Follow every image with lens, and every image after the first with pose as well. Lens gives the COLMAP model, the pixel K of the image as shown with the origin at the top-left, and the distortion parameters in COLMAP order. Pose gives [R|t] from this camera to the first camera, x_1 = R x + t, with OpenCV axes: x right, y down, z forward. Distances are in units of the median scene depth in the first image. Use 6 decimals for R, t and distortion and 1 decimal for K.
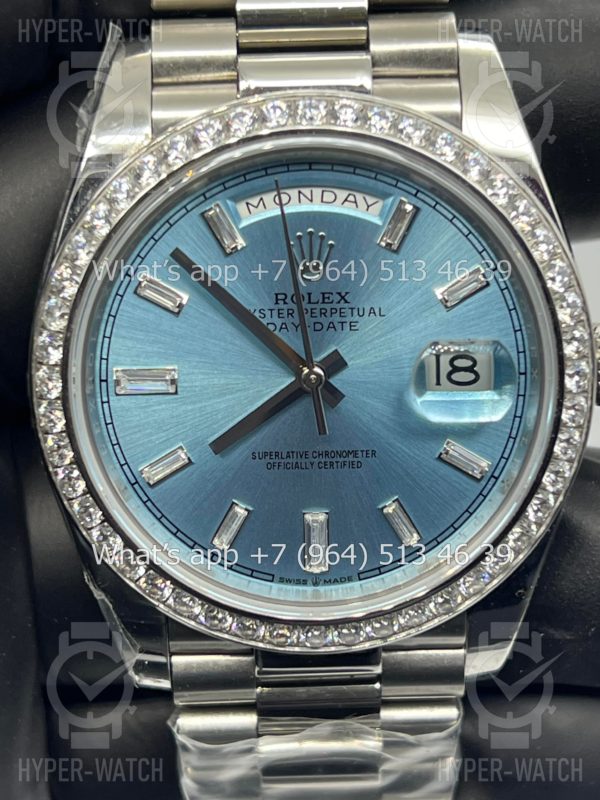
lens RADIAL K [[1801.4, 0, 299.1], [0, 1801.4, 398.4], [0, 0, 1]] dist [0.425692, 0.000000]
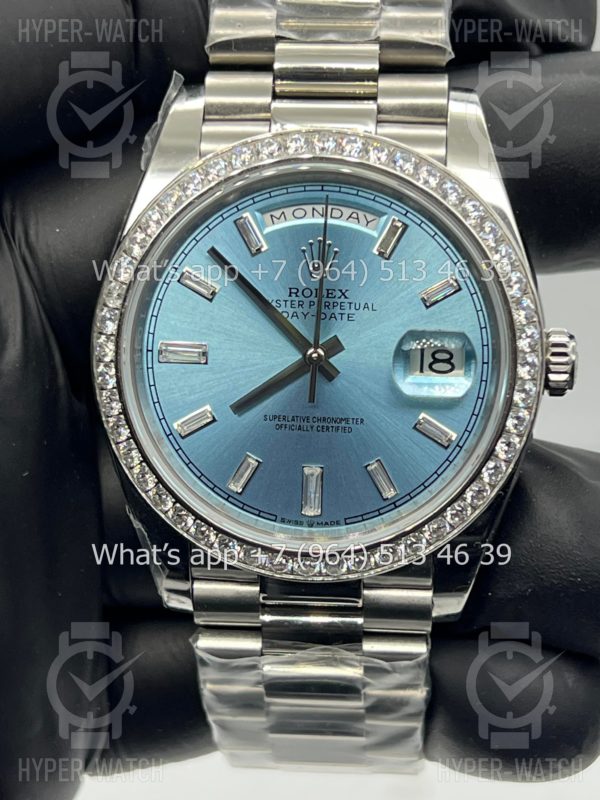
lens RADIAL K [[1801.4, 0, 296.1], [0, 1801.4, 395.3], [0, 0, 1]] dist [0.425692, 0.000000]
pose [[0.995462, 0.054581, -0.077945, 0.092118], [-0.059812, 0.995997, -0.066431, 0.097850], [0.074008, 0.070792, 0.994742, -0.235111]]
